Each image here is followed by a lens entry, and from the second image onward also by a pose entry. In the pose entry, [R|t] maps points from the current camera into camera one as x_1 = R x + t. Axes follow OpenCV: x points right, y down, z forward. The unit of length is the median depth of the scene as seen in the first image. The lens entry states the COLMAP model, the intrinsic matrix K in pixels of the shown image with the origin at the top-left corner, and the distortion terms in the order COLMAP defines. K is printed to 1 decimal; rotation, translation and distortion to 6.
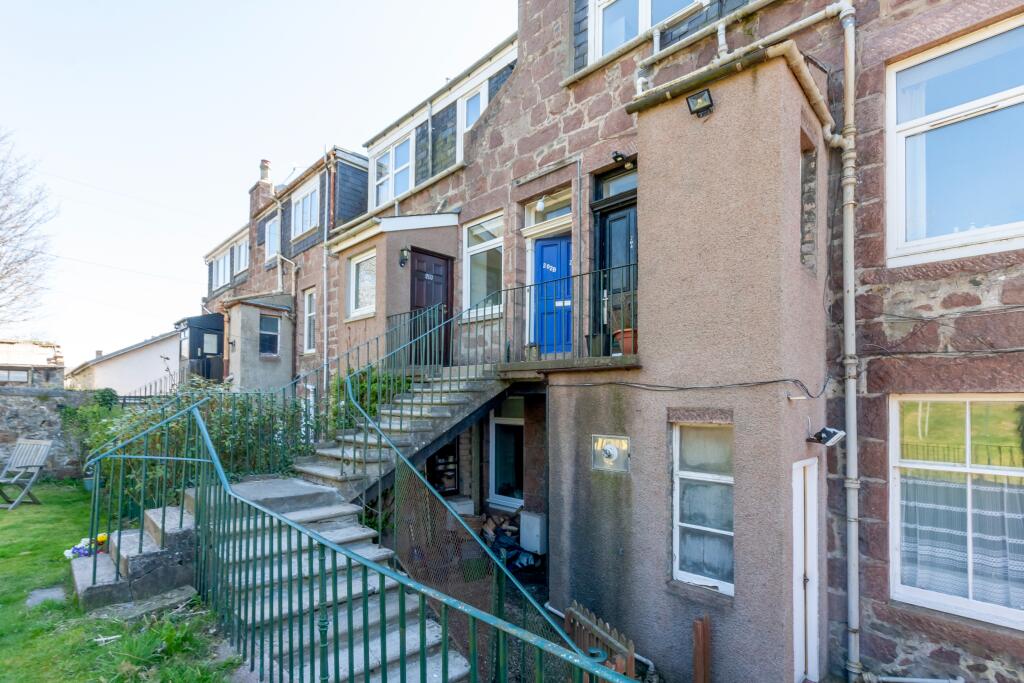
lens RADIAL K [[499.5, 0, 515.0], [0, 499.5, 395.7], [0, 0, 1]] dist [0.001571, 0.000323]
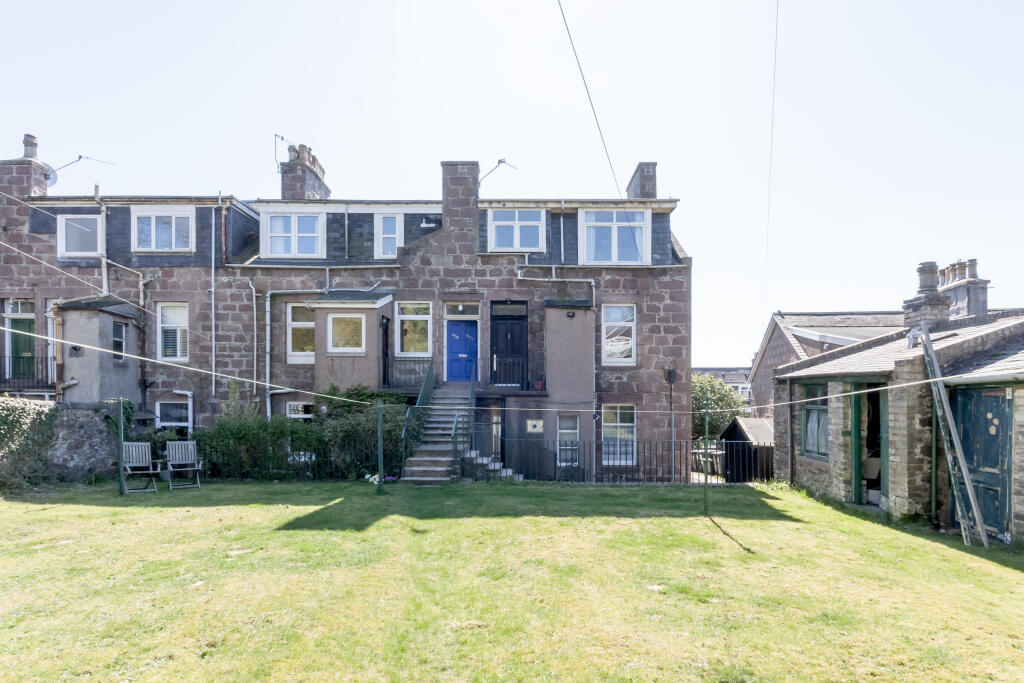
lens RADIAL K [[485.4, 0, 512.0], [0, 485.4, 395.7], [0, 0, 1]] dist [-0.000419, 0.000032]
pose [[0.733285, -0.007189, 0.679884, -1.086597], [-0.007855, 0.999788, 0.019043, -0.065089], [-0.679876, -0.019305, 0.733073, -0.552169]]
